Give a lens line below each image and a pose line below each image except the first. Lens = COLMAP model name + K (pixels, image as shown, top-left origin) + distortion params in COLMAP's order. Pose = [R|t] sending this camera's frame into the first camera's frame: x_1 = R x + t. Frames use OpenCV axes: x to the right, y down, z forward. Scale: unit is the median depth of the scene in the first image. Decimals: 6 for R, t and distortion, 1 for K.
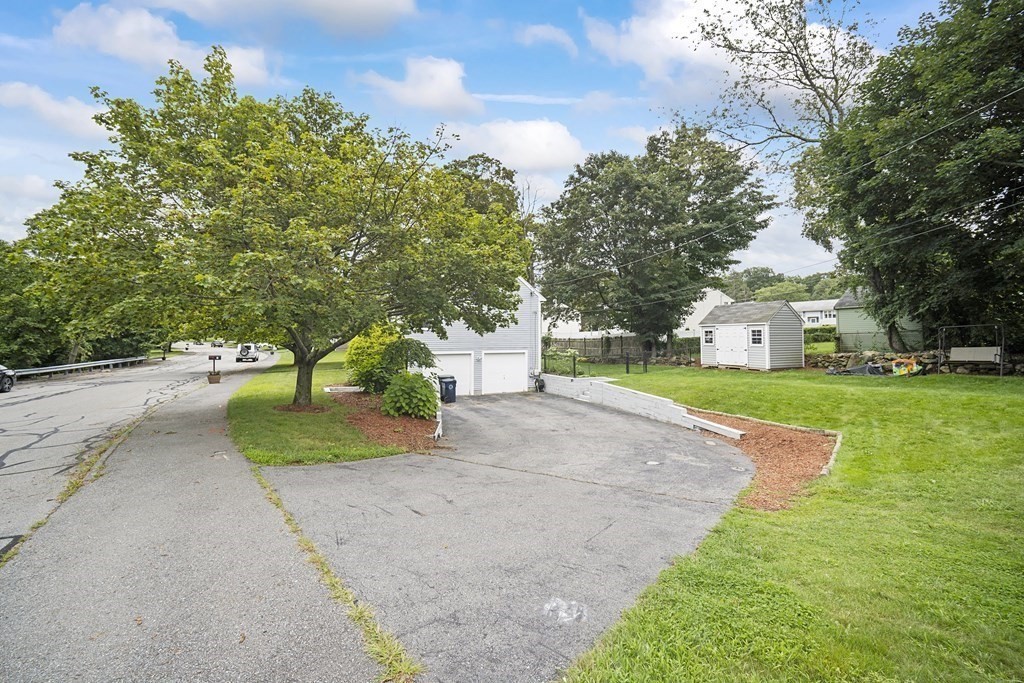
lens RADIAL K [[462.6, 0, 515.3], [0, 462.6, 326.1], [0, 0, 1]] dist [-0.002437, -0.000004]
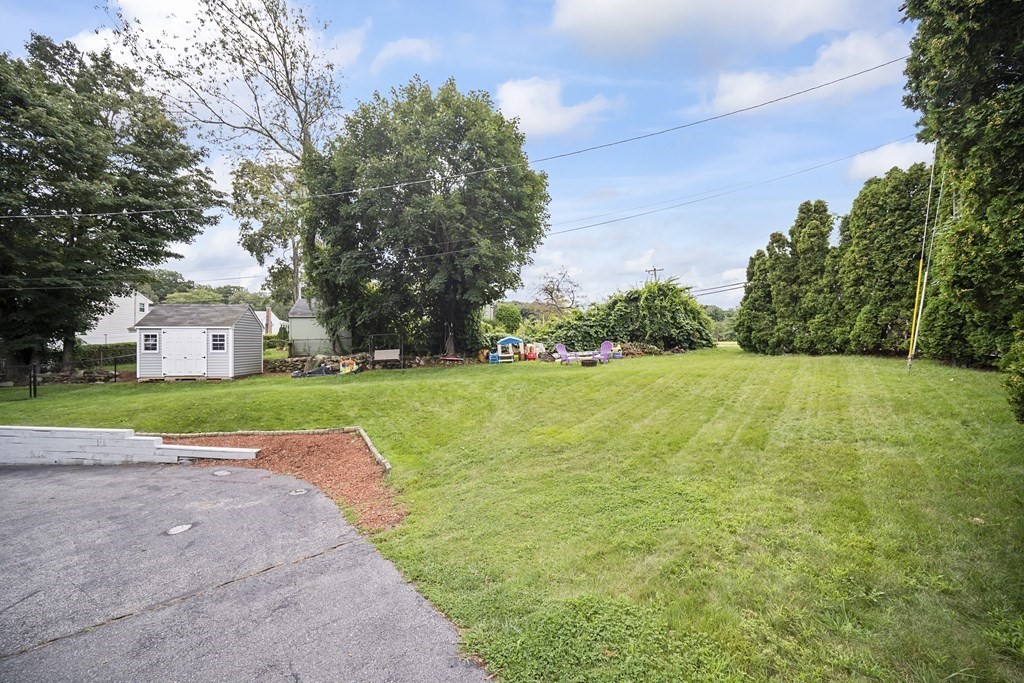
lens RADIAL K [[403.3, 0, 509.0], [0, 403.3, 344.4], [0, 0, 1]] dist [-0.003427, 0.000108]
pose [[0.303293, 0.003322, 0.952891, -0.052798], [-0.015321, 0.999882, 0.001391, 0.017636], [-0.952774, -0.015021, 0.303308, 0.221515]]
